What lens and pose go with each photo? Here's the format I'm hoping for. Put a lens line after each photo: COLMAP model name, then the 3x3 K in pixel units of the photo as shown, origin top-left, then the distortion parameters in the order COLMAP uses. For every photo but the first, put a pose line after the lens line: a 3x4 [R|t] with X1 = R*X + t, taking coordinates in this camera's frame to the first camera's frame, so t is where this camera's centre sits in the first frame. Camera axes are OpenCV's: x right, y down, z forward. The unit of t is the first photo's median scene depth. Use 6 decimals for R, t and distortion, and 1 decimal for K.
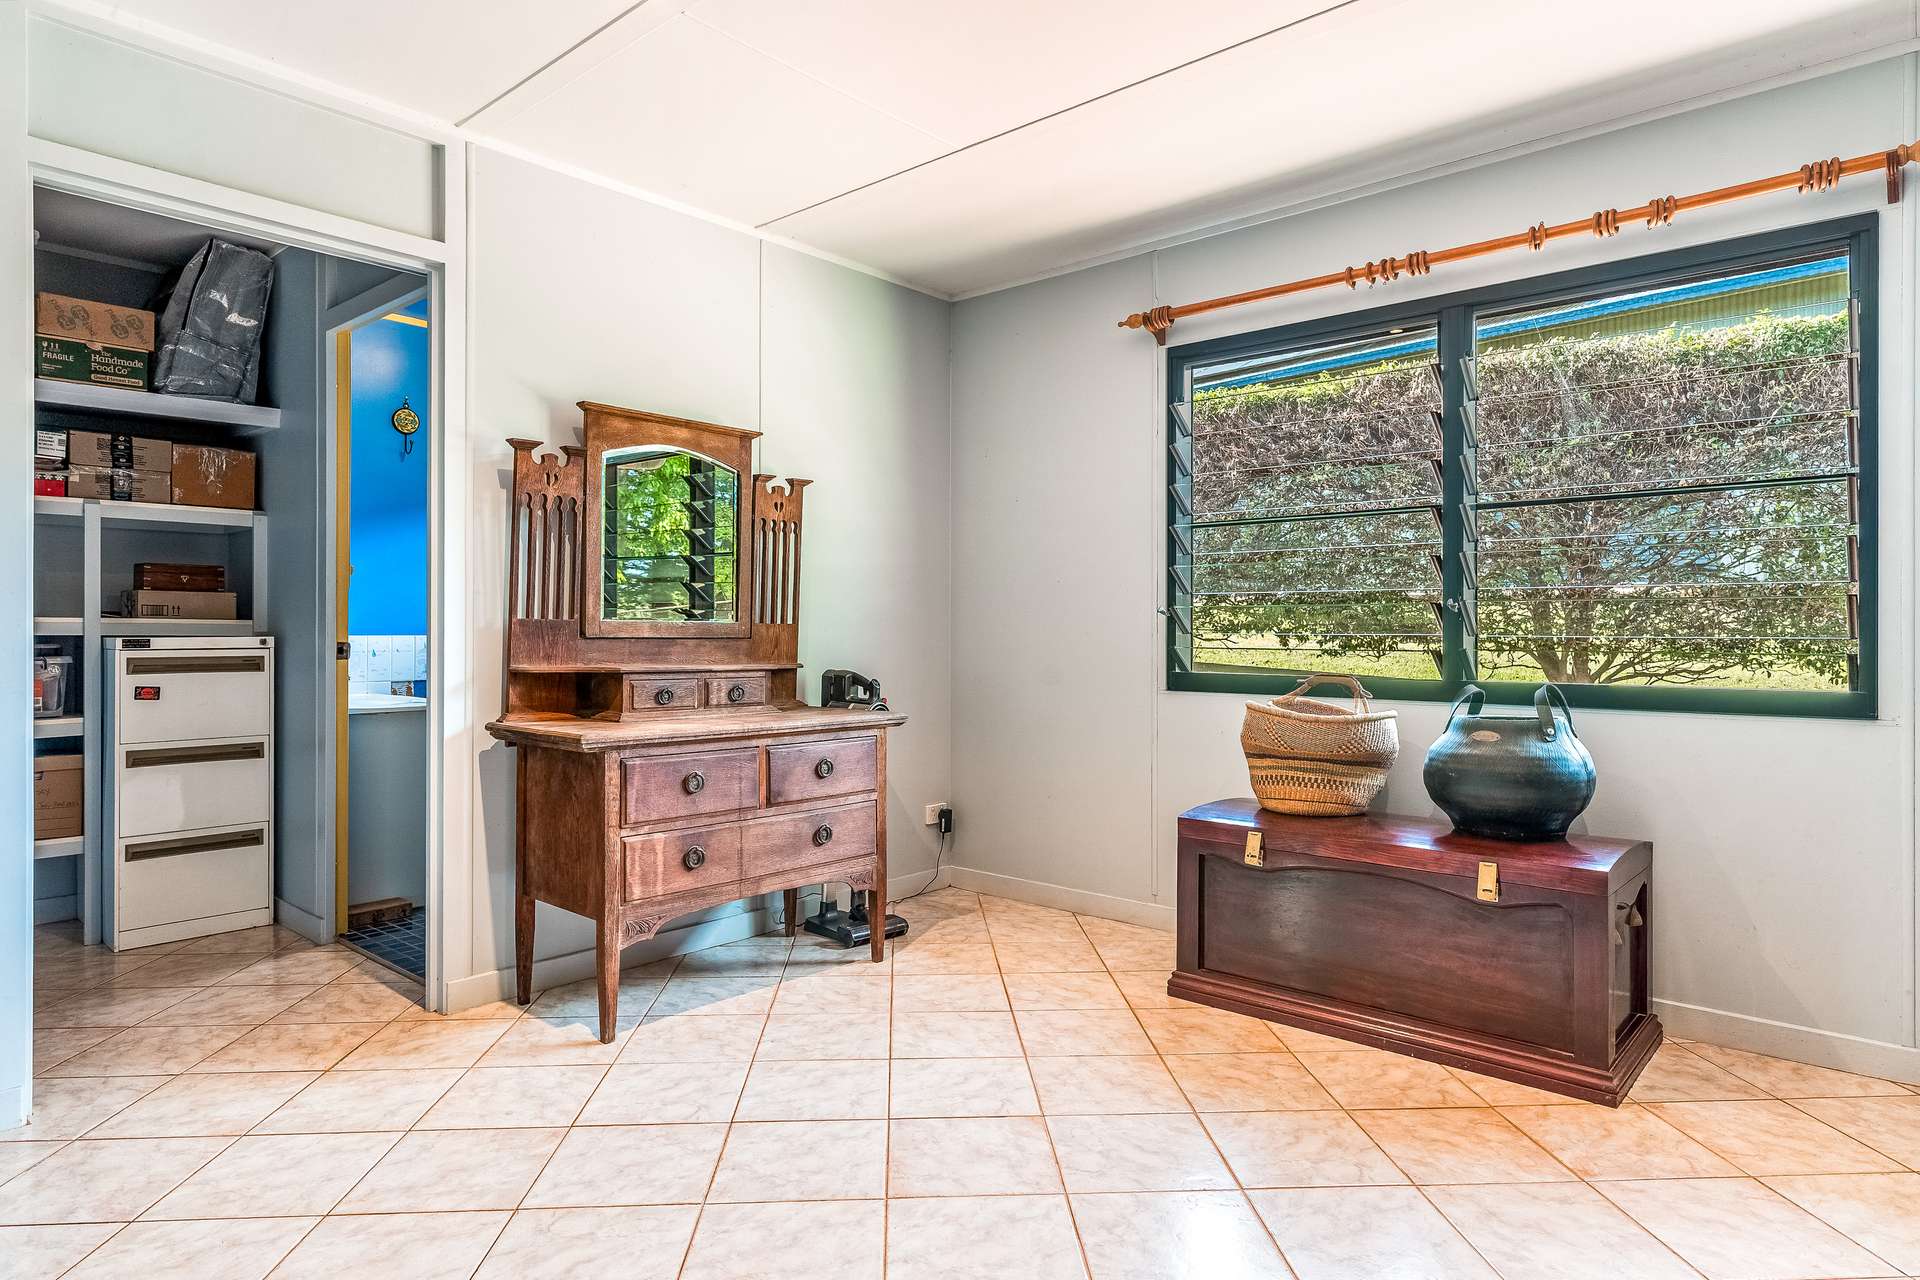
lens RADIAL K [[1106.0, 0, 944.9], [0, 1106.0, 632.8], [0, 0, 1]] dist [0.006054, 0.000028]
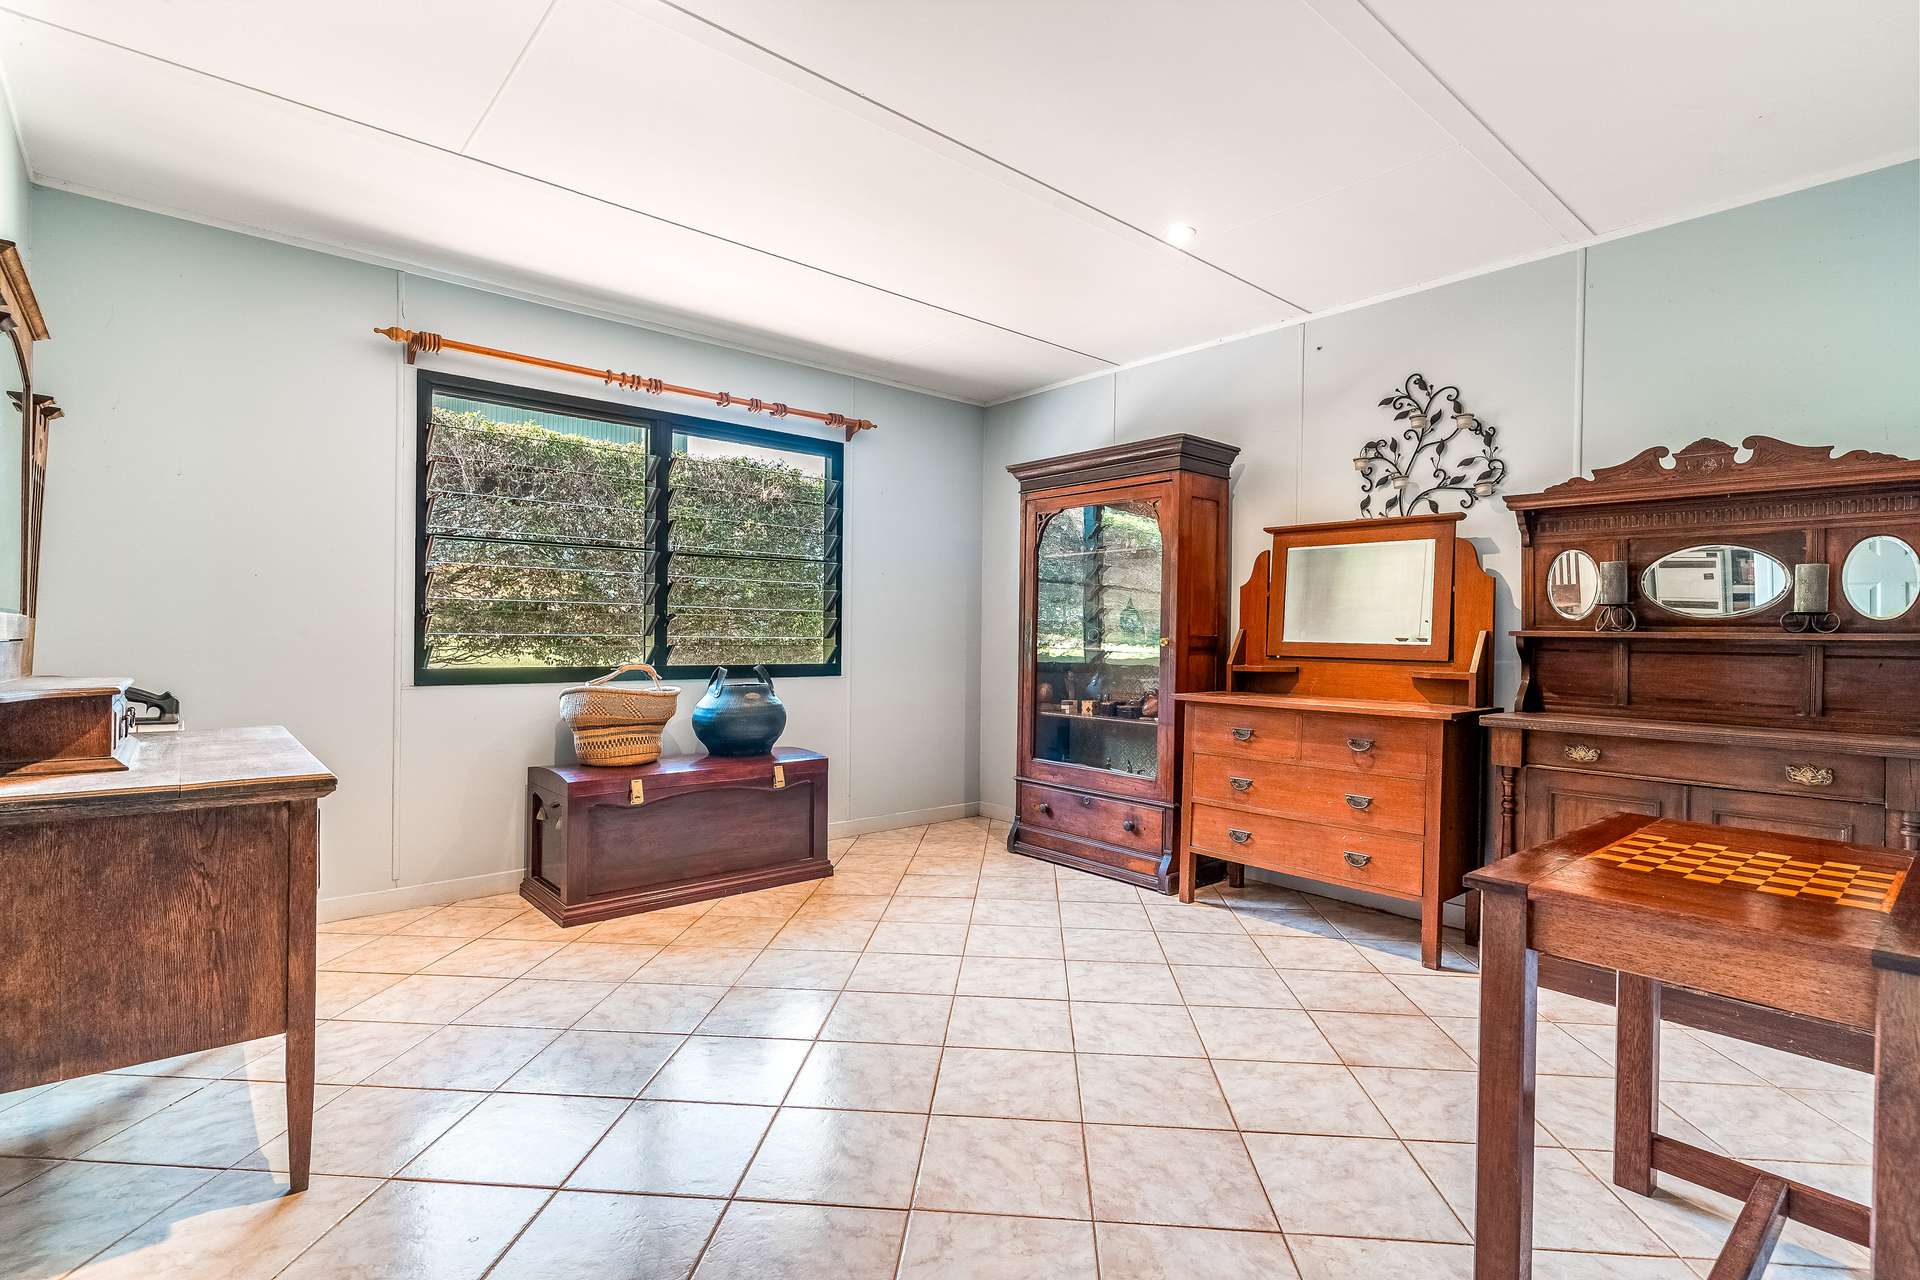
lens RADIAL K [[922.7, 0, 955.4], [0, 922.7, 643.1], [0, 0, 1]] dist [0.002092, -0.000786]
pose [[0.130256, -0.008447, 0.991444, -0.809006], [-0.009122, 0.999911, 0.009717, -0.004050], [-0.991438, -0.010310, 0.130167, 0.464466]]
